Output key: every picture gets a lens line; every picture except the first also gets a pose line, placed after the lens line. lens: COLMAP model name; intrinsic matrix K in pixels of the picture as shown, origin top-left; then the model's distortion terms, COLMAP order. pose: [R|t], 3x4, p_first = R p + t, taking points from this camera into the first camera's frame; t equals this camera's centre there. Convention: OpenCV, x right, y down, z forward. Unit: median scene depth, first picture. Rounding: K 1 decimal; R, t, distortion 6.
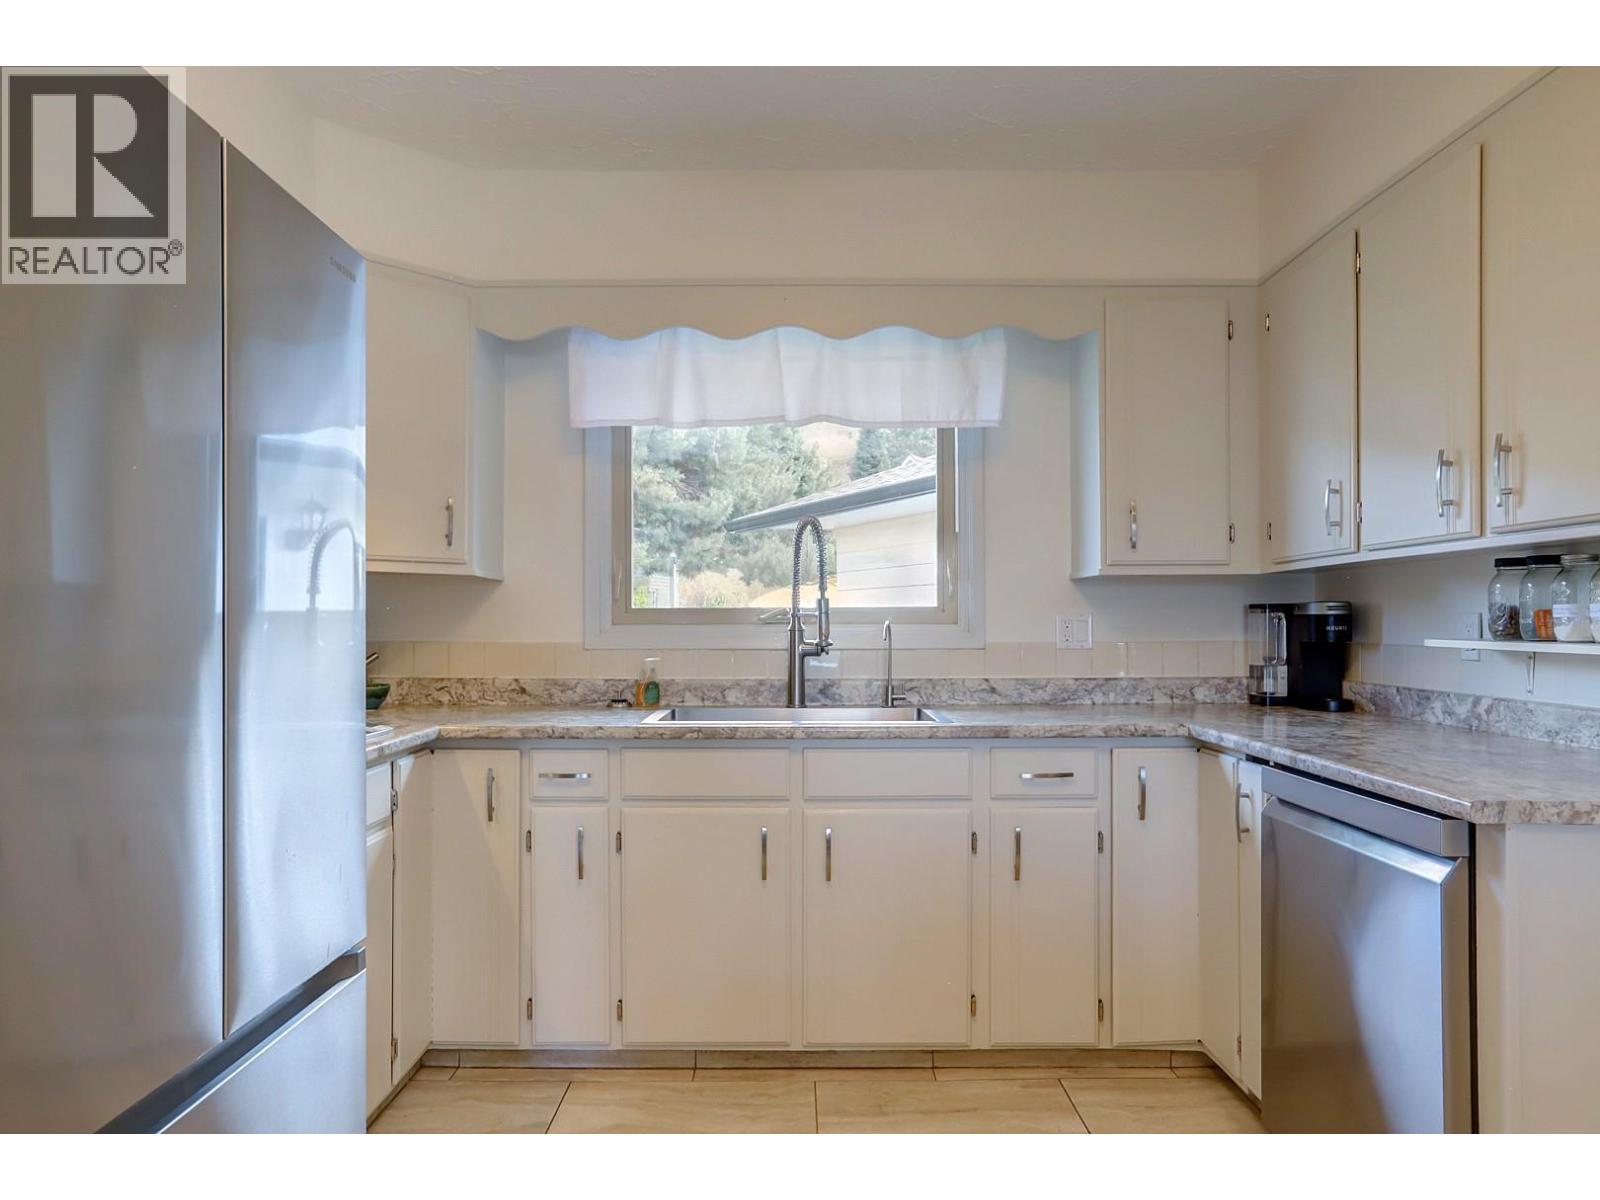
lens RADIAL K [[1029.6, 0, 798.1], [0, 1029.6, 584.5], [0, 0, 1]] dist [-0.045016, 0.065720]
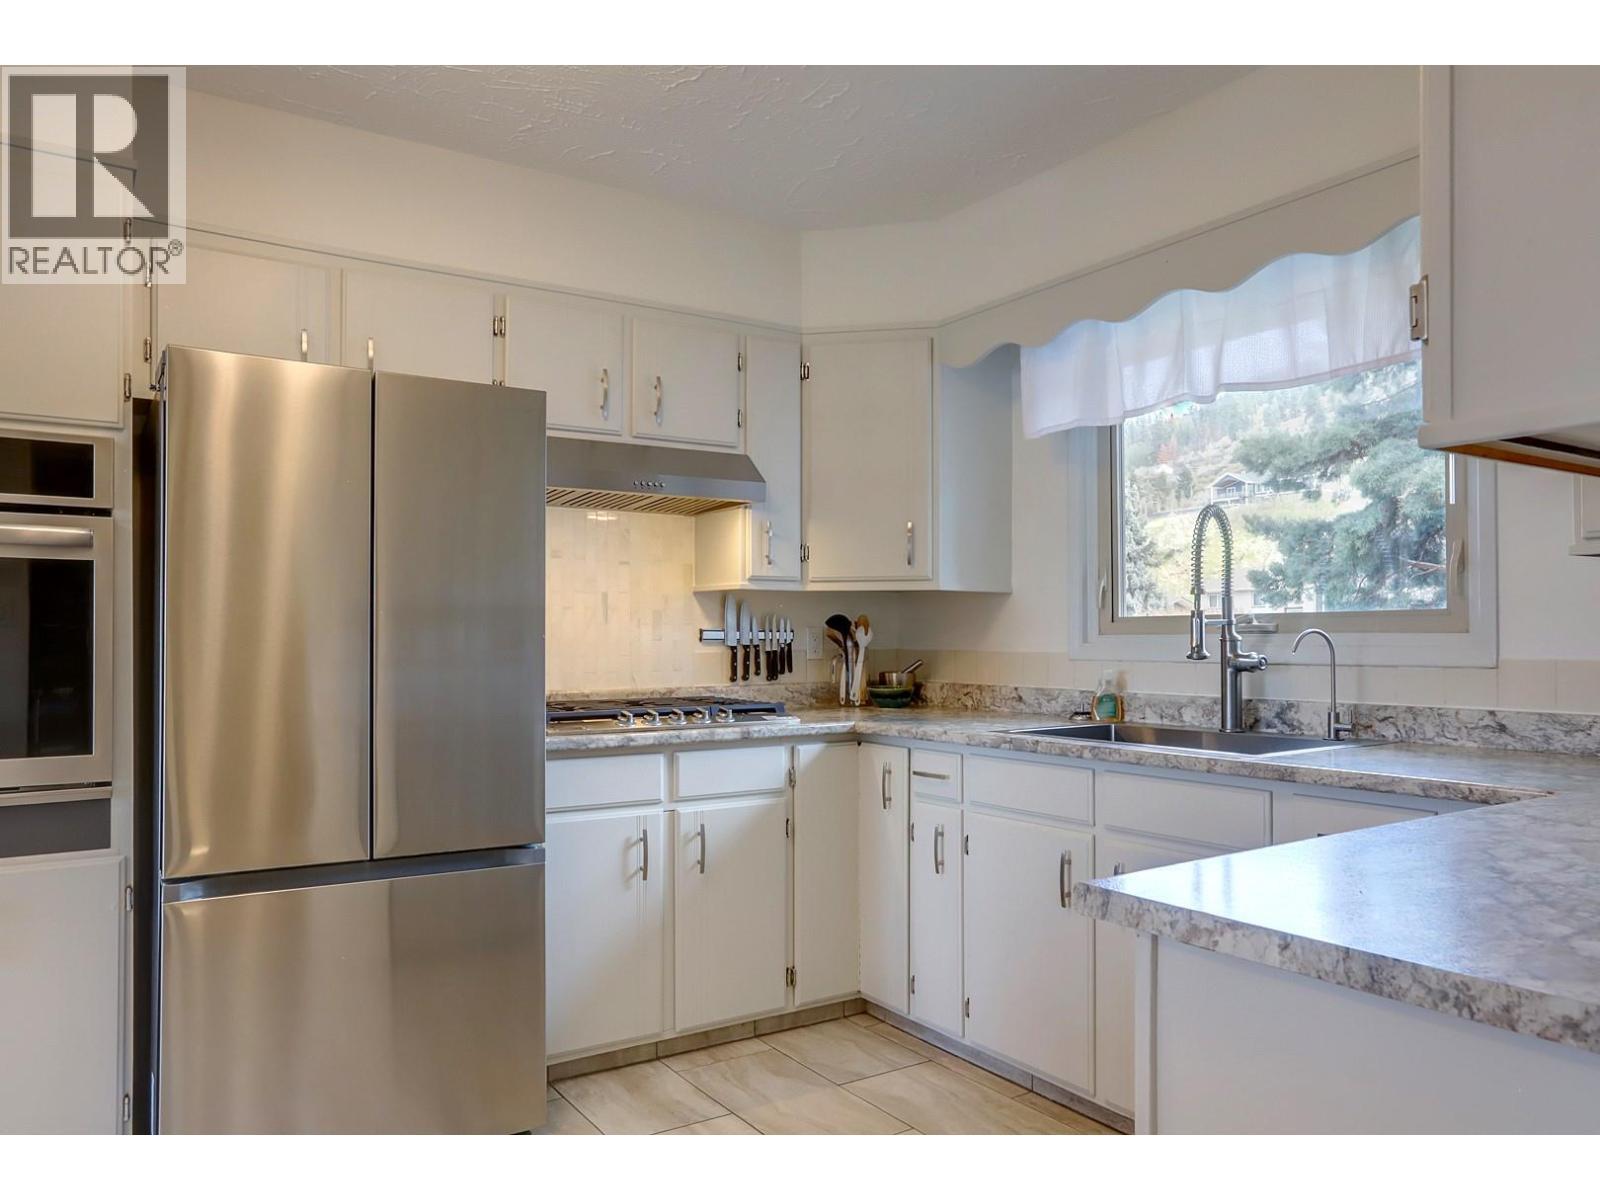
lens RADIAL K [[1129.7, 0, 800.0], [0, 1129.7, 600.0], [0, 0, 1]] dist [-0.050993, 0.094593]
pose [[0.547321, -0.028581, -0.836434, 0.585211], [0.033804, 0.999356, -0.012028, 0.011046], [0.836240, -0.021692, 0.547935, 0.208014]]
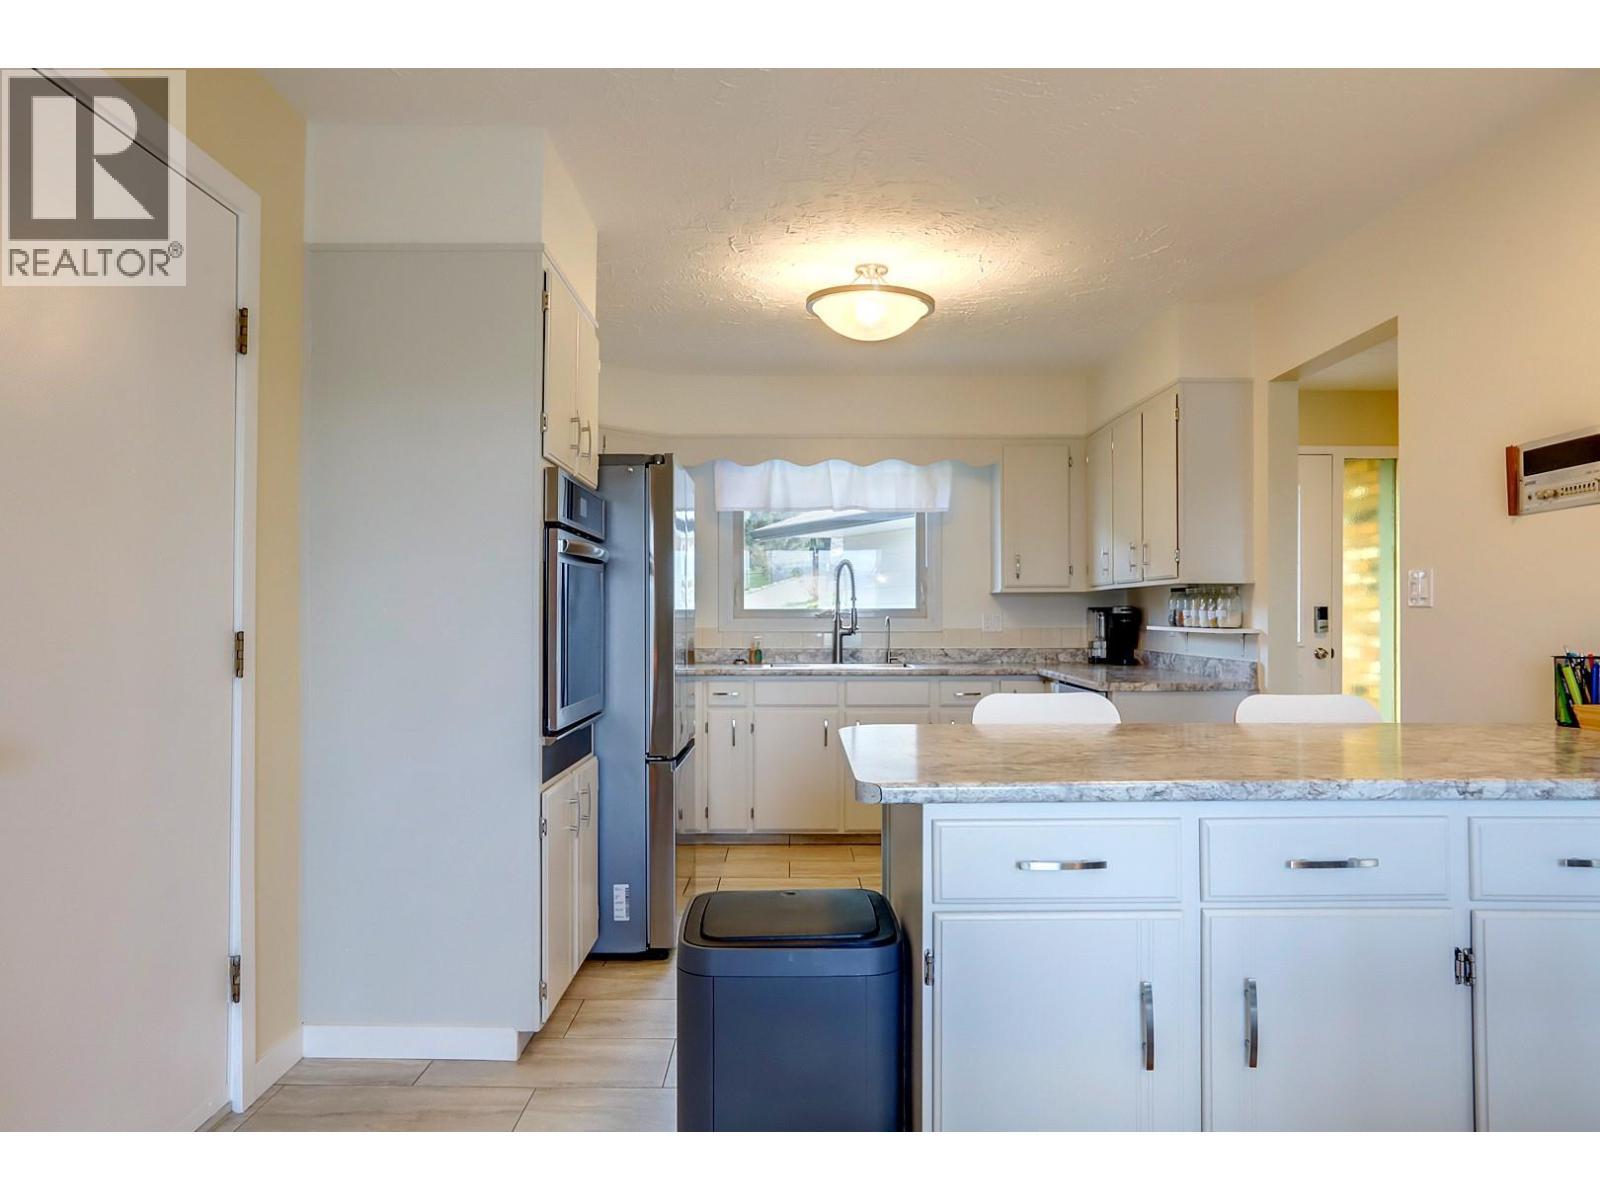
lens RADIAL K [[1029.6, 0, 798.1], [0, 1029.6, 584.5], [0, 0, 1]] dist [-0.045016, 0.065720]
pose [[0.999998, 0.001136, -0.001785, -0.070284], [-0.001122, 0.999966, 0.008188, -0.036651], [0.001795, -0.008186, 0.999965, -0.842439]]
